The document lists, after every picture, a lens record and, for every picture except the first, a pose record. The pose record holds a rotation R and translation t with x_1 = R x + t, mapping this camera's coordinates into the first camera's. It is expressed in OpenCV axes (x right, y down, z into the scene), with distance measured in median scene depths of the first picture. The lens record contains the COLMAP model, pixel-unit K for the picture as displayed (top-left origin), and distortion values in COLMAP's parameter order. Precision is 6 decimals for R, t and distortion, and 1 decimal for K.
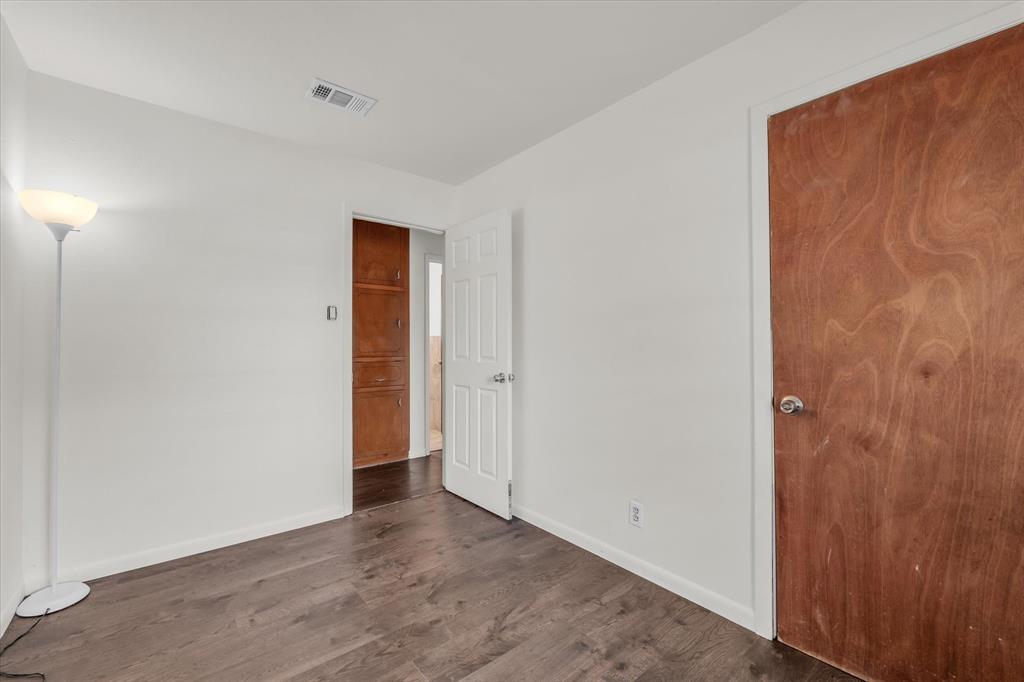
lens RADIAL K [[417.9, 0, 515.2], [0, 417.9, 341.5], [0, 0, 1]] dist [0.001755, 0.000089]
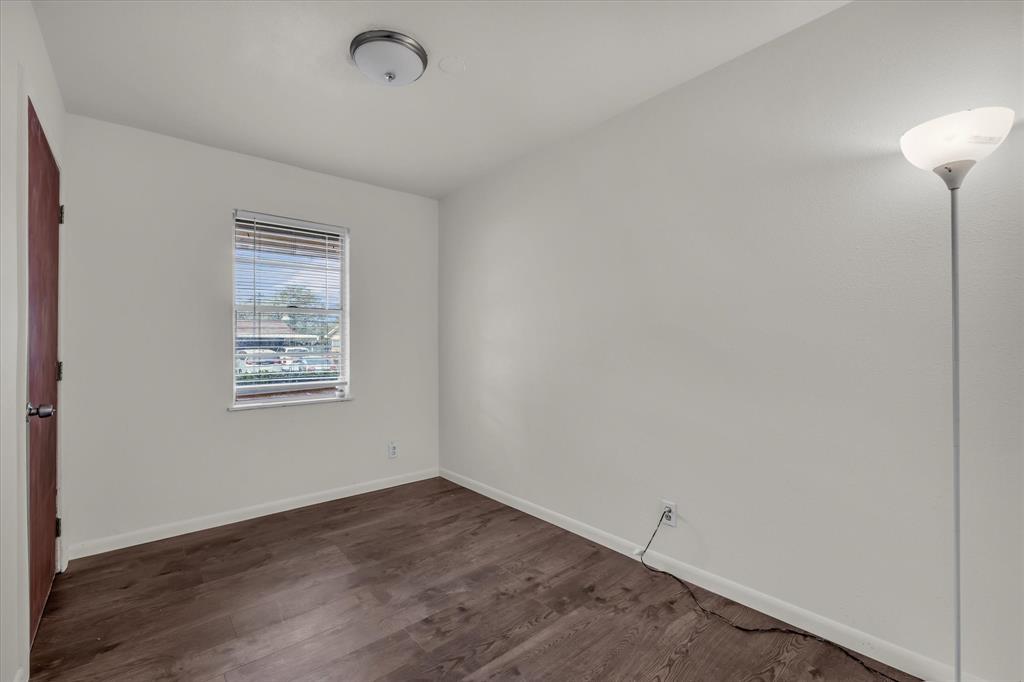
lens RADIAL K [[417.9, 0, 513.6], [0, 417.9, 341.7], [0, 0, 1]] dist [0.001755, 0.000089]
pose [[-0.999616, 0.010704, -0.025554, -0.440121], [0.010860, 0.999923, -0.005965, 0.006433], [0.025489, -0.006241, -0.999656, 2.034148]]
